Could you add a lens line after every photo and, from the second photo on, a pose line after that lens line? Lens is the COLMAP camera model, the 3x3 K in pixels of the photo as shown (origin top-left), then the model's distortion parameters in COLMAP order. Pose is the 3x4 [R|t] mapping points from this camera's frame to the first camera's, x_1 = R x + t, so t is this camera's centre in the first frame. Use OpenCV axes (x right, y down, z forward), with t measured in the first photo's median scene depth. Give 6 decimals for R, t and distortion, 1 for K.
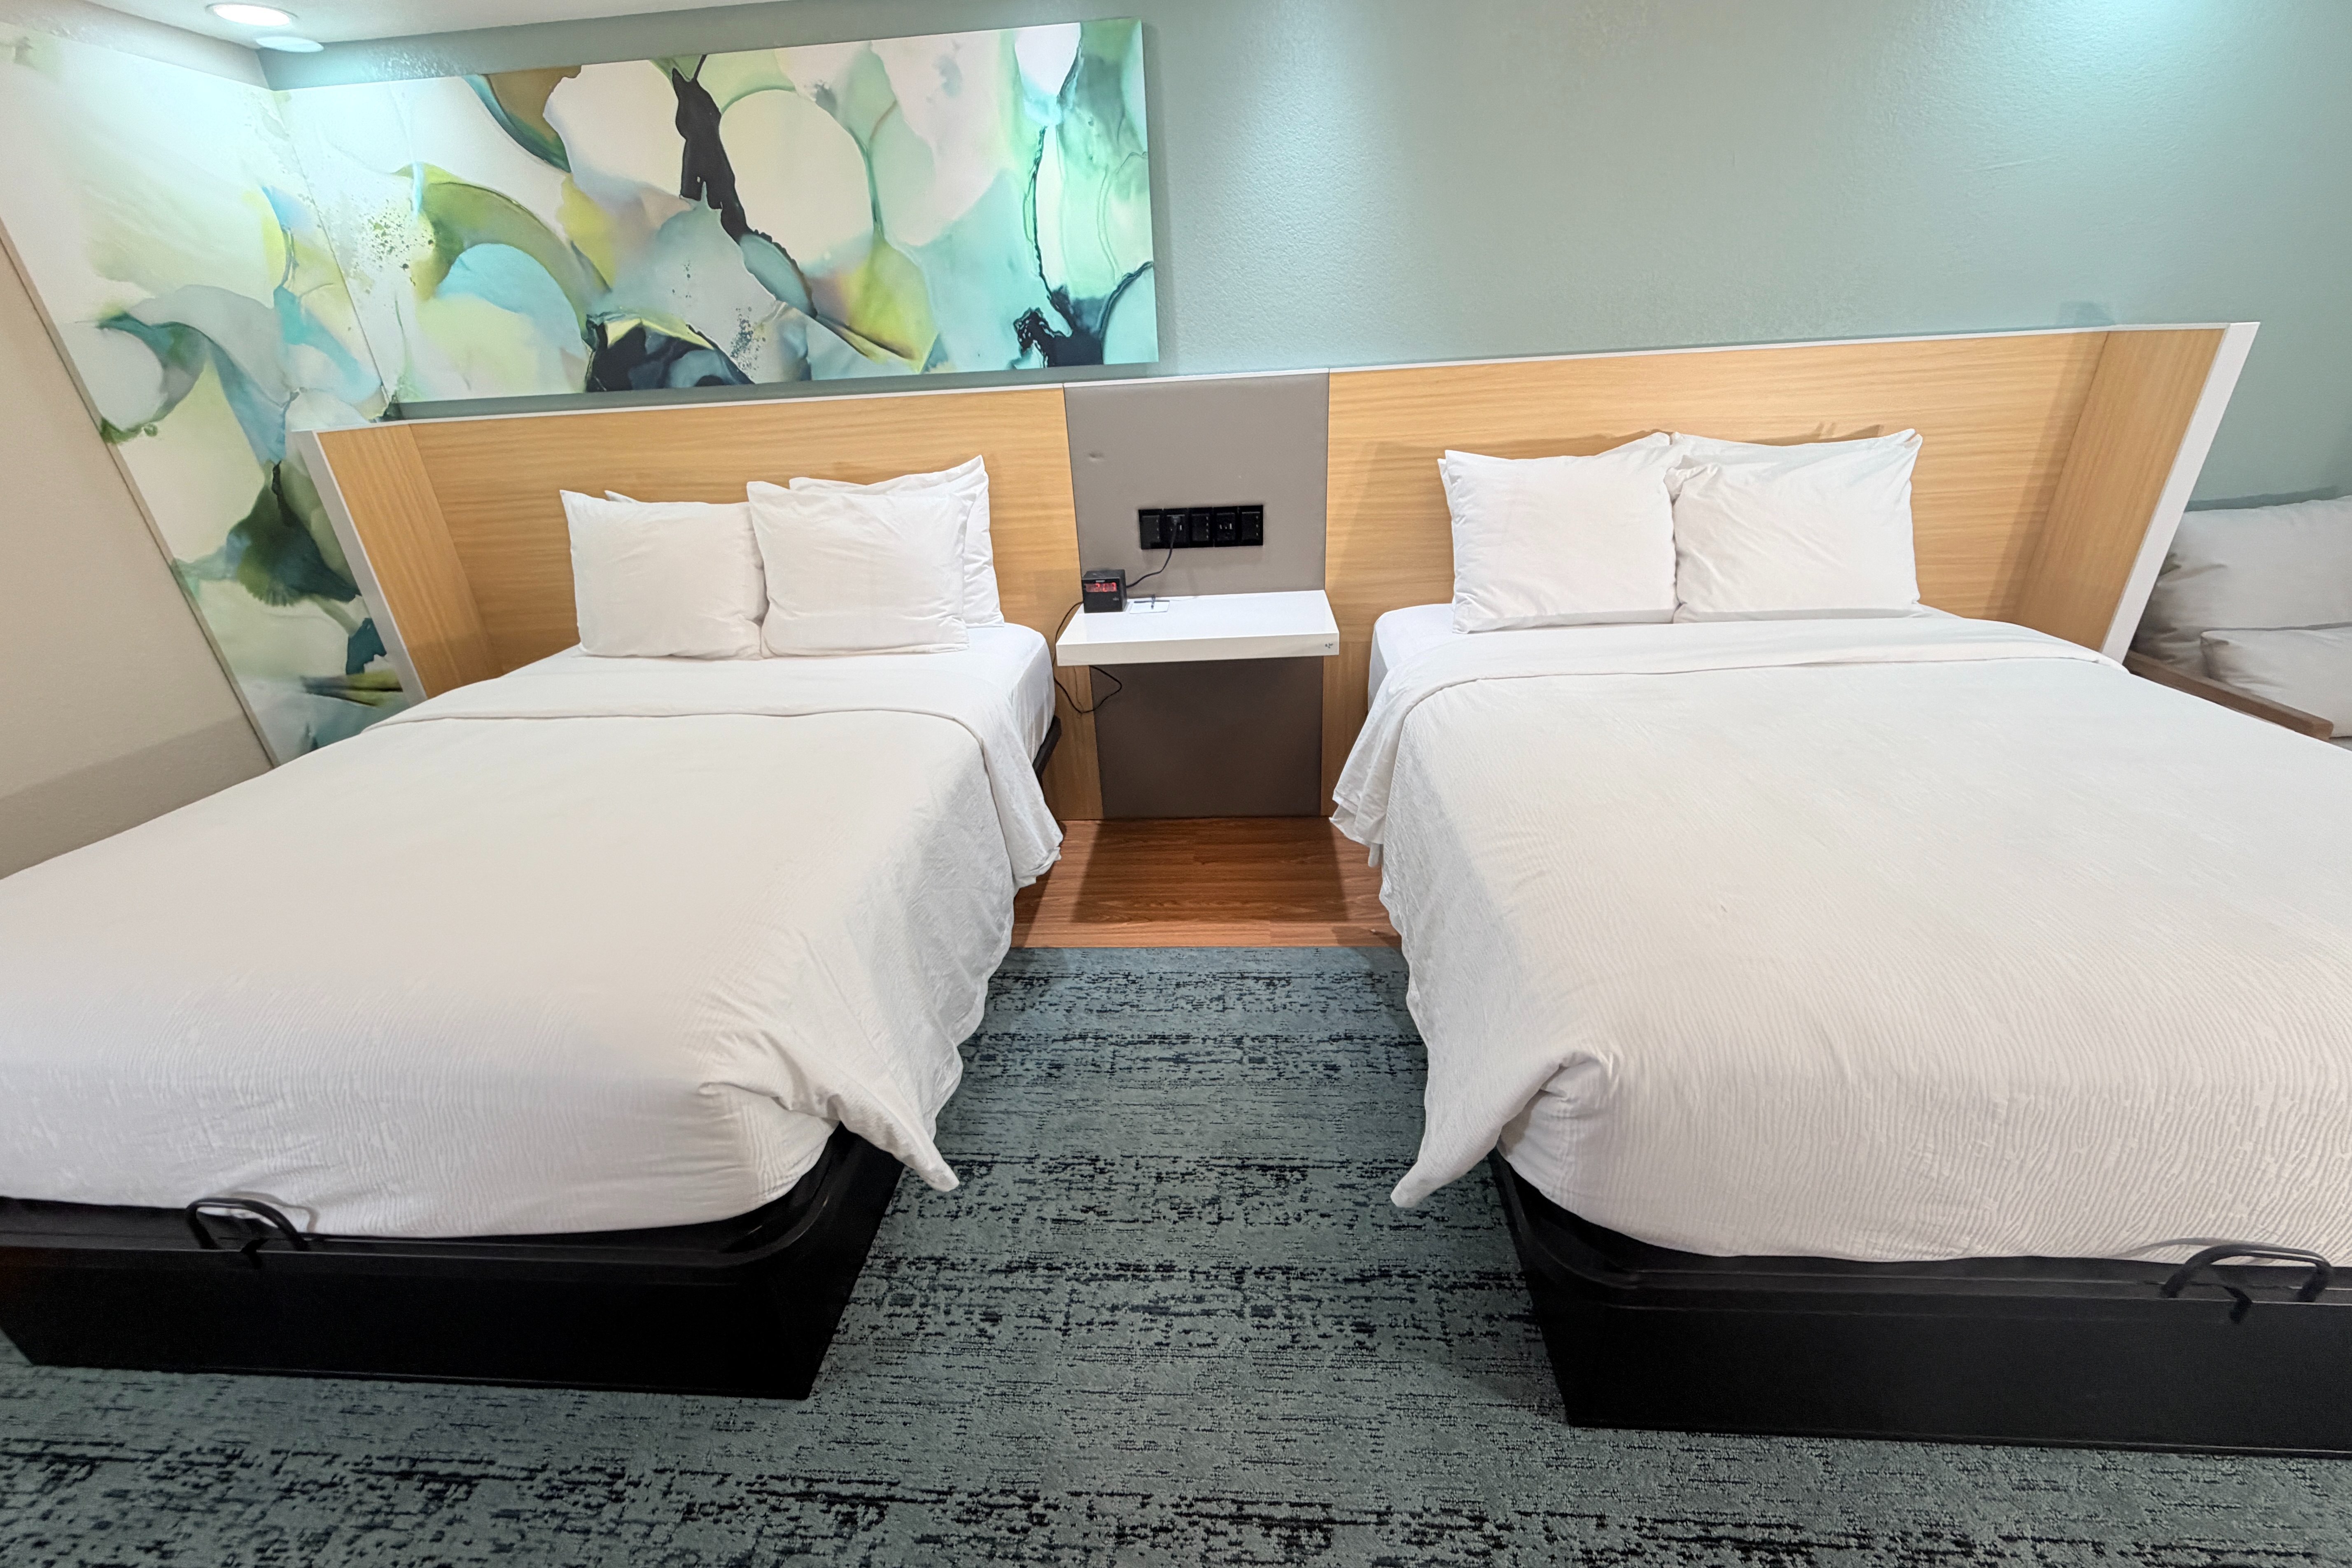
lens RADIAL K [[953.3, 0, 1161.8], [0, 953.3, 820.2], [0, 0, 1]] dist [0.000378, 0.000275]
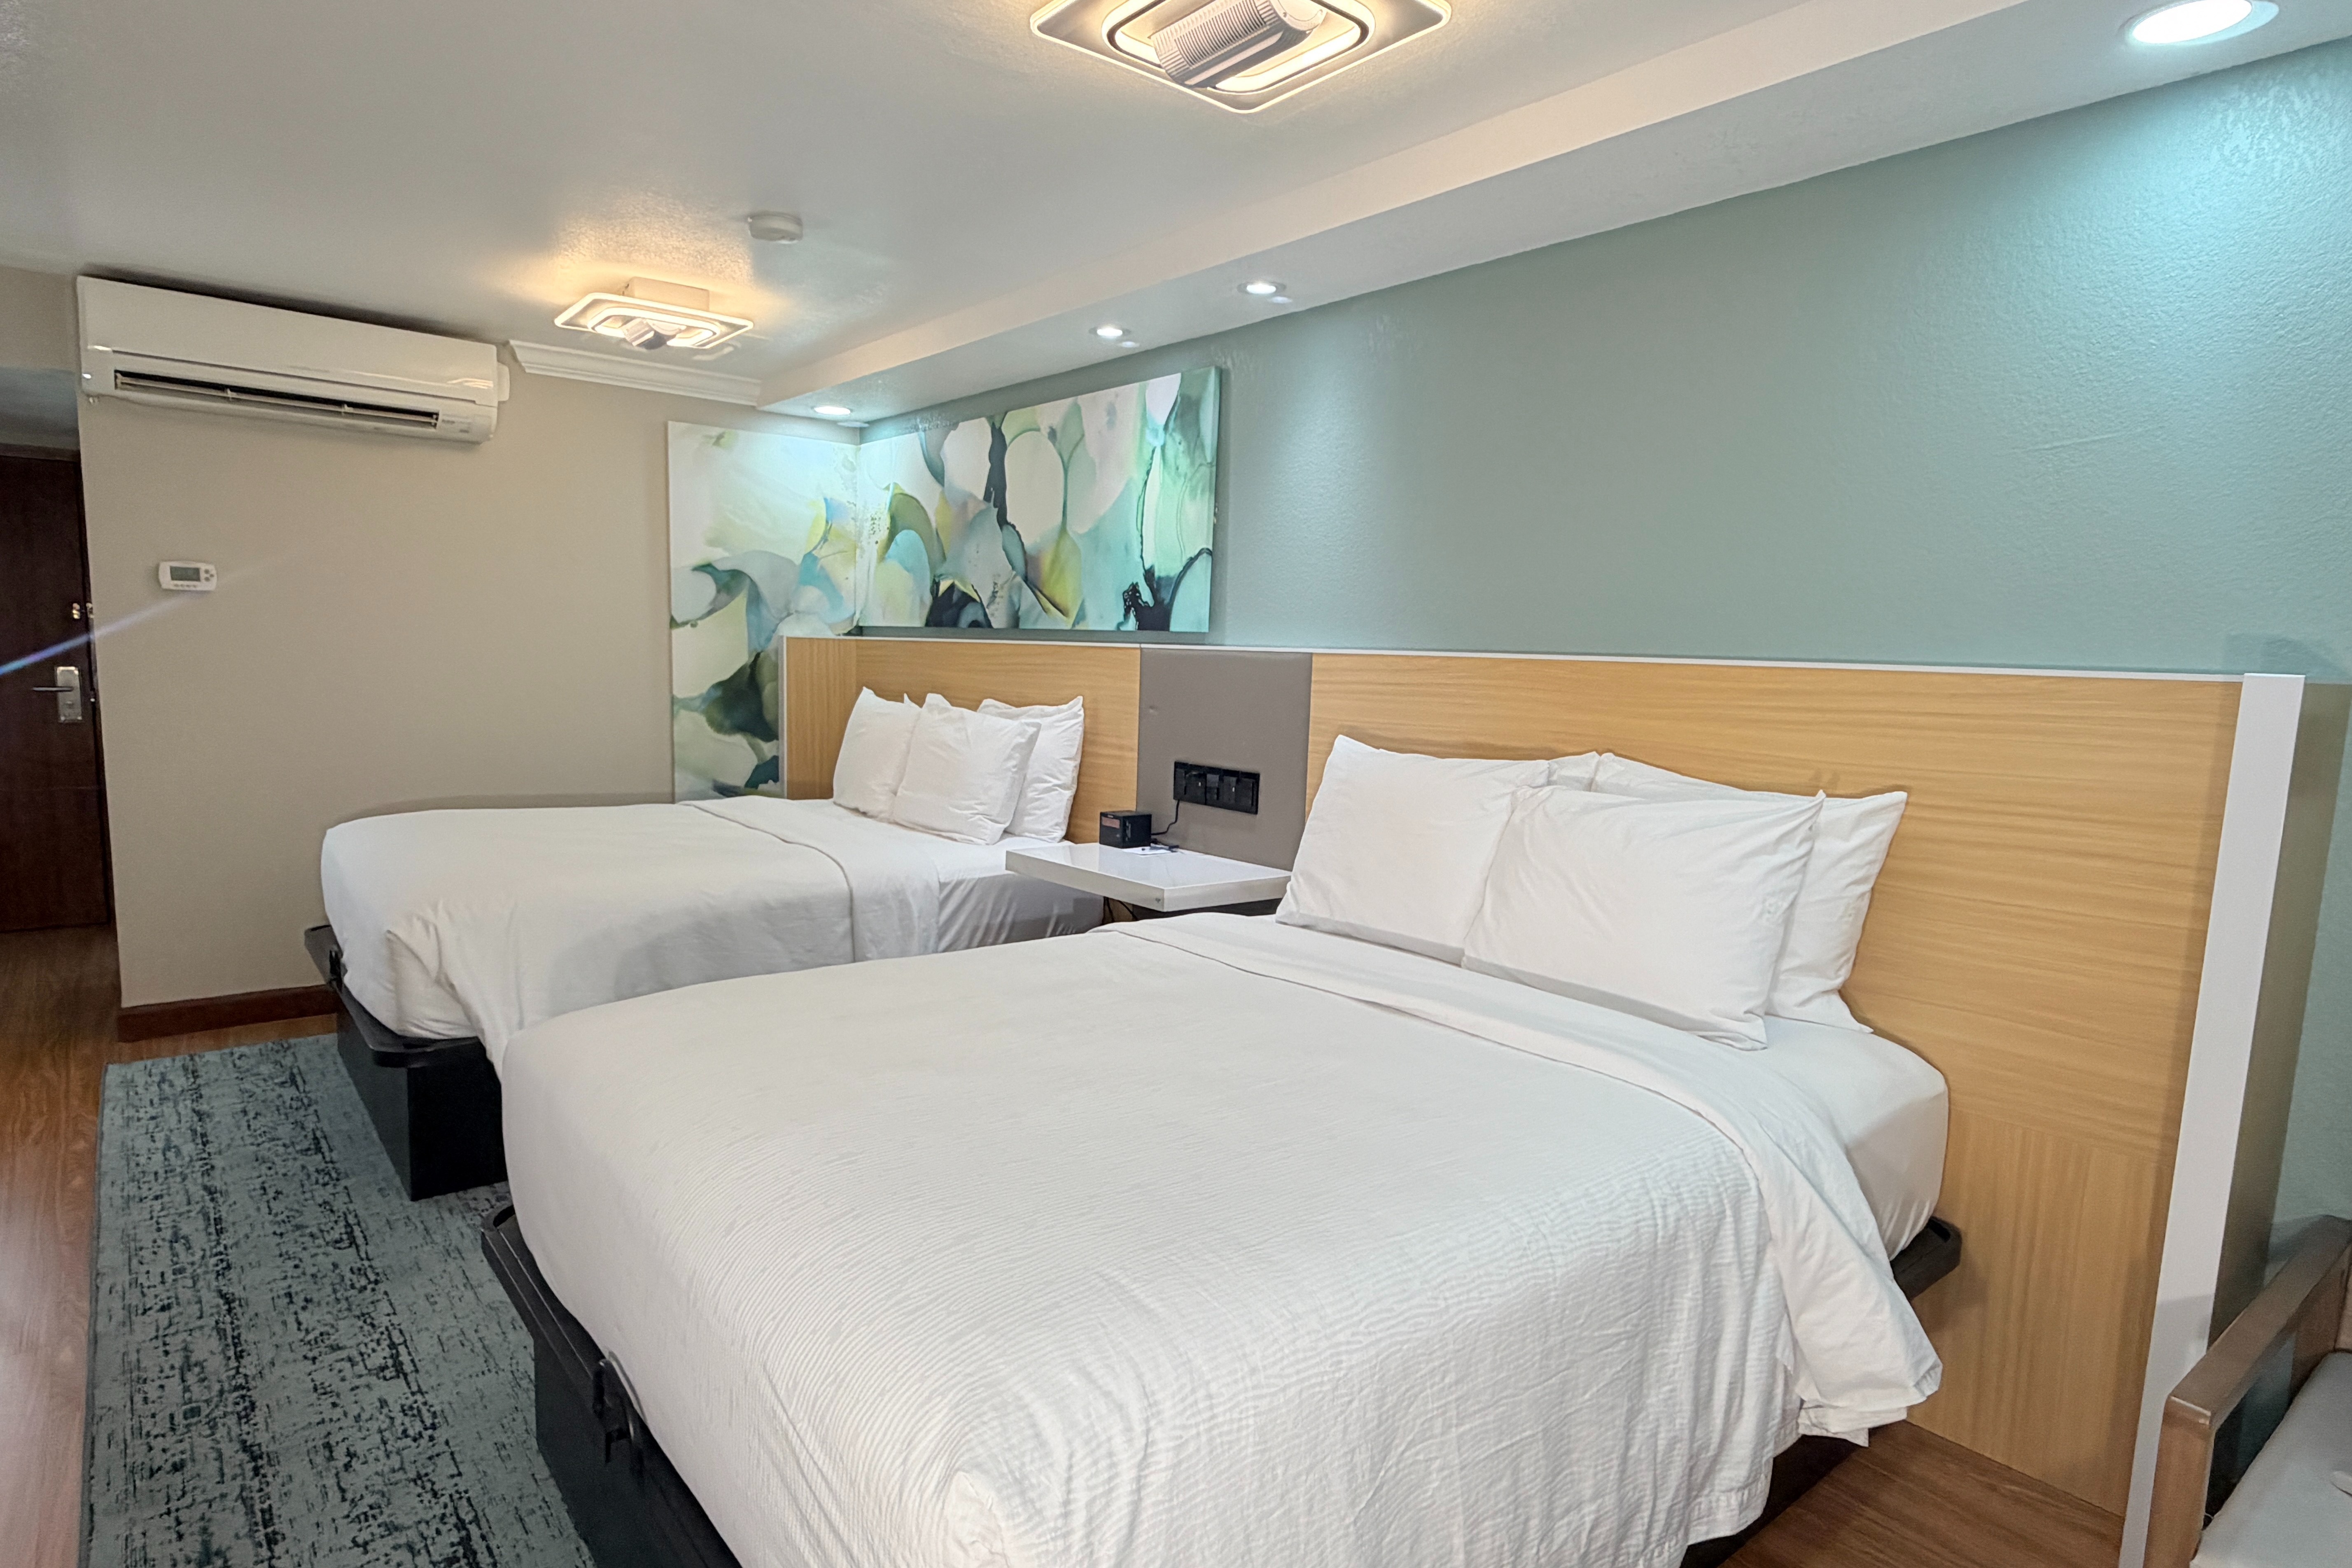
lens RADIAL K [[1272.2, 0, 1106.0], [0, 1272.2, 808.5], [0, 0, 1]] dist [0.000453, -0.000273]
pose [[0.664265, 0.166623, -0.728689, 0.995063], [-0.391028, 0.908276, -0.148769, -0.051673], [0.637063, 0.383760, 0.668490, 0.065240]]
